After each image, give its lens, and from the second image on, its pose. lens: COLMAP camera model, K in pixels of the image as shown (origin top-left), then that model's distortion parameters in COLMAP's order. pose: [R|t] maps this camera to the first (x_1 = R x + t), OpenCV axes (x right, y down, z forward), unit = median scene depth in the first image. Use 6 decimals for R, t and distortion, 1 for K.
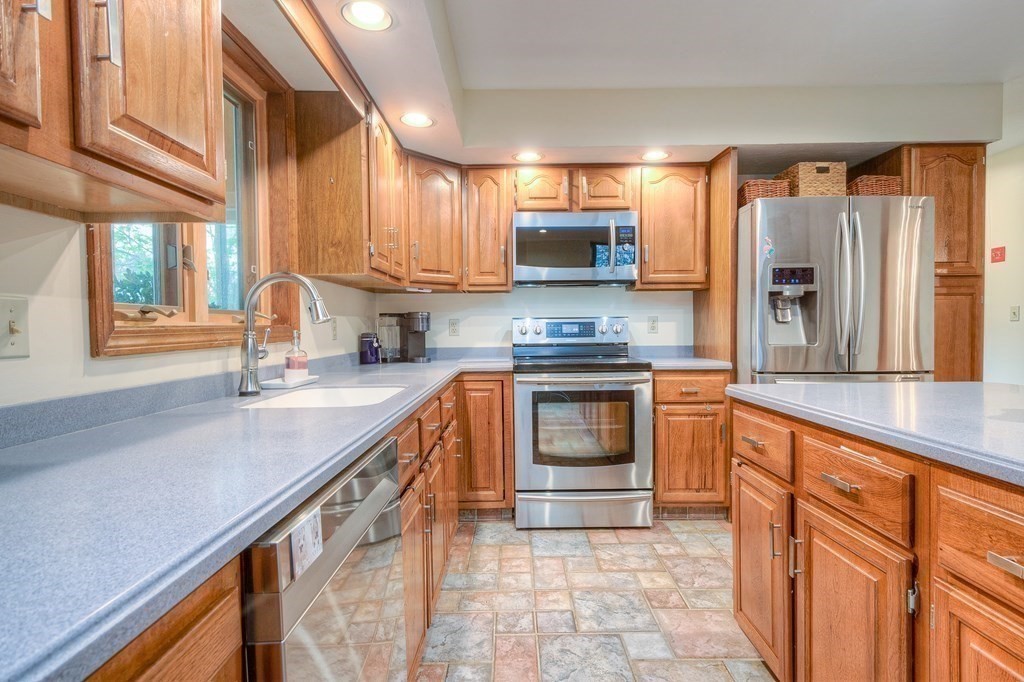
lens RADIAL K [[508.5, 0, 513.1], [0, 508.5, 341.6], [0, 0, 1]] dist [0.001146, -0.000091]
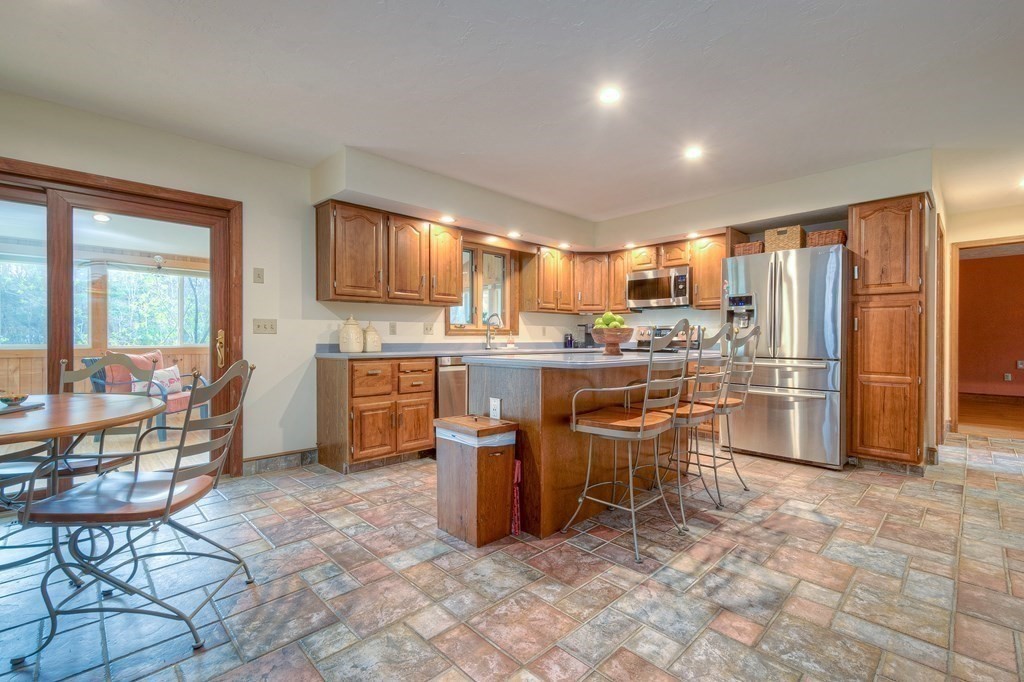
lens RADIAL K [[461.6, 0, 511.7], [0, 461.6, 340.5], [0, 0, 1]] dist [0.012341, 0.000447]
pose [[0.695486, 0.013786, -0.718408, 1.056839], [-0.028382, 0.999563, -0.008295, 0.037932], [0.717979, 0.026159, 0.695573, -0.608901]]
